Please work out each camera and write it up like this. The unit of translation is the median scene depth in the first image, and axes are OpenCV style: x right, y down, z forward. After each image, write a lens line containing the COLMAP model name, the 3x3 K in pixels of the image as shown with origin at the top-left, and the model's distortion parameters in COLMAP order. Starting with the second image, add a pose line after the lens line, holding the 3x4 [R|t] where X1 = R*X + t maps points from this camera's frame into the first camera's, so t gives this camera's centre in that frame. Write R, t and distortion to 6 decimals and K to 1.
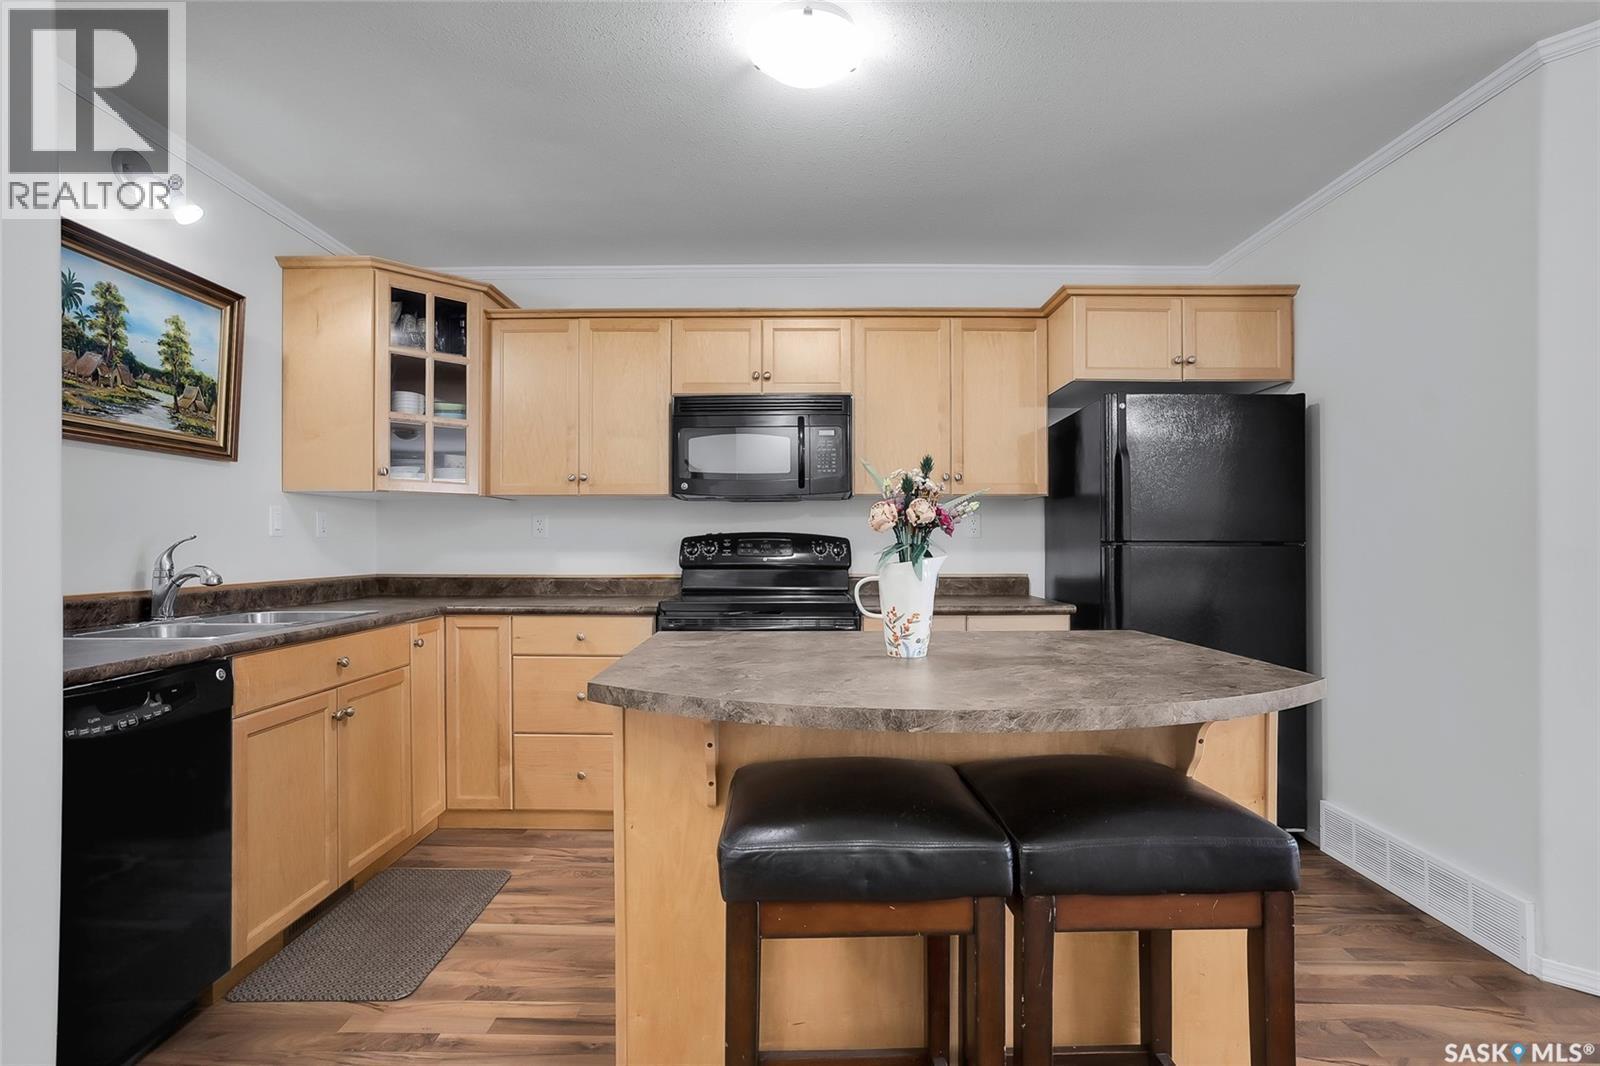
lens RADIAL K [[763.0, 0, 794.8], [0, 763.0, 546.6], [0, 0, 1]] dist [-0.026848, 0.017522]
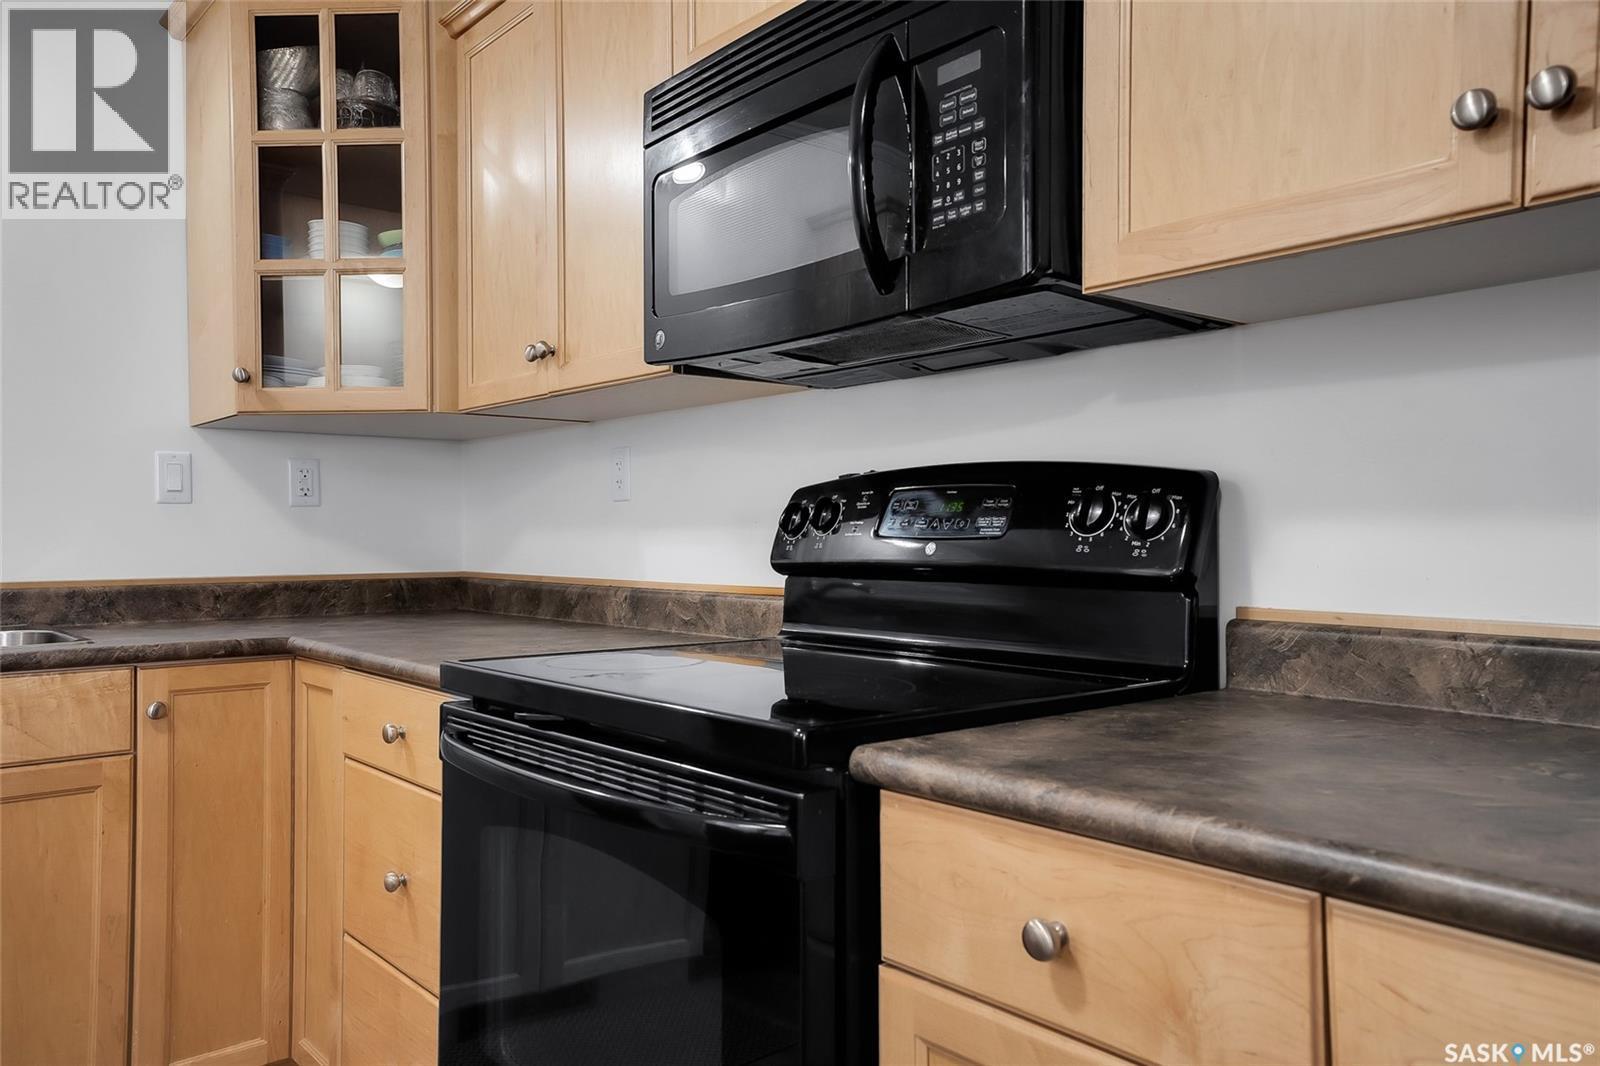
lens RADIAL K [[1216.1, 0, 799.2], [0, 1216.1, 532.0], [0, 0, 1]] dist [0.062358, 0.004598]
pose [[0.635149, -0.004041, -0.772379, 0.348974], [-0.000368, 0.999985, -0.005535, 0.014053], [0.772389, 0.003800, 0.635138, 0.726369]]
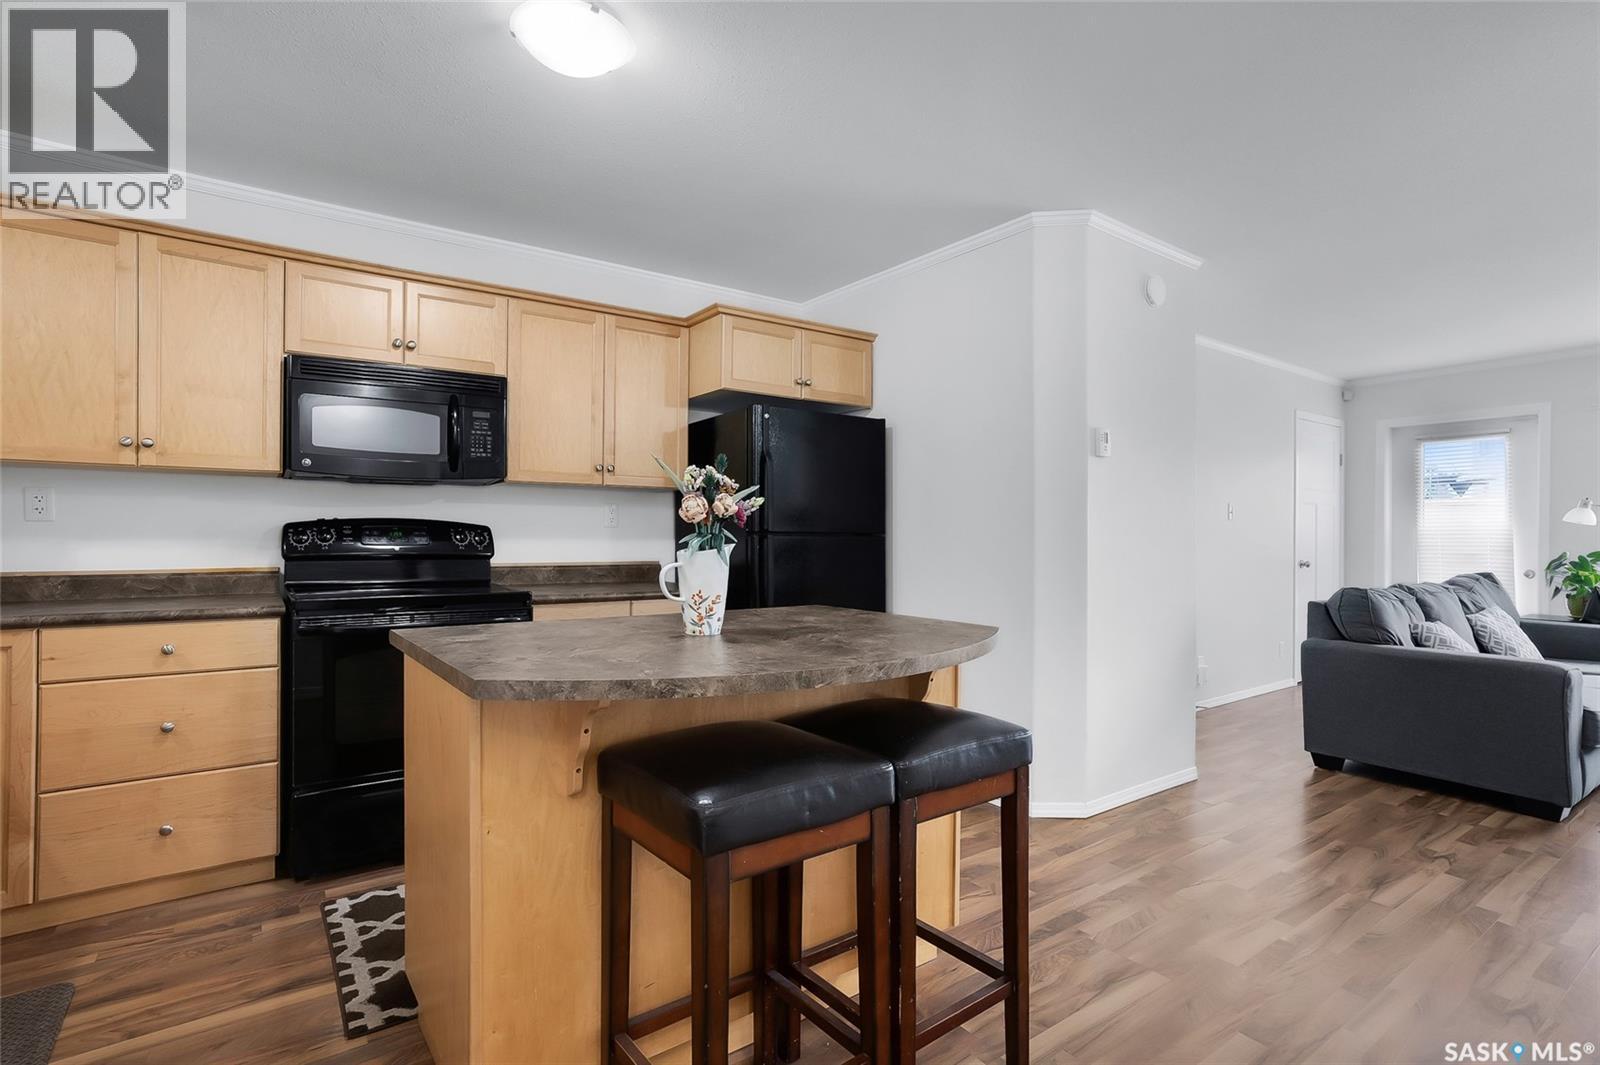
lens RADIAL K [[763.0, 0, 800.6], [0, 763.0, 527.9], [0, 0, 1]] dist [-0.026848, 0.017522]
pose [[0.822274, 0.009792, 0.569007, -0.176438], [-0.004212, 0.999929, -0.011120, 0.000404], [-0.569076, 0.006747, 0.822257, 0.003411]]
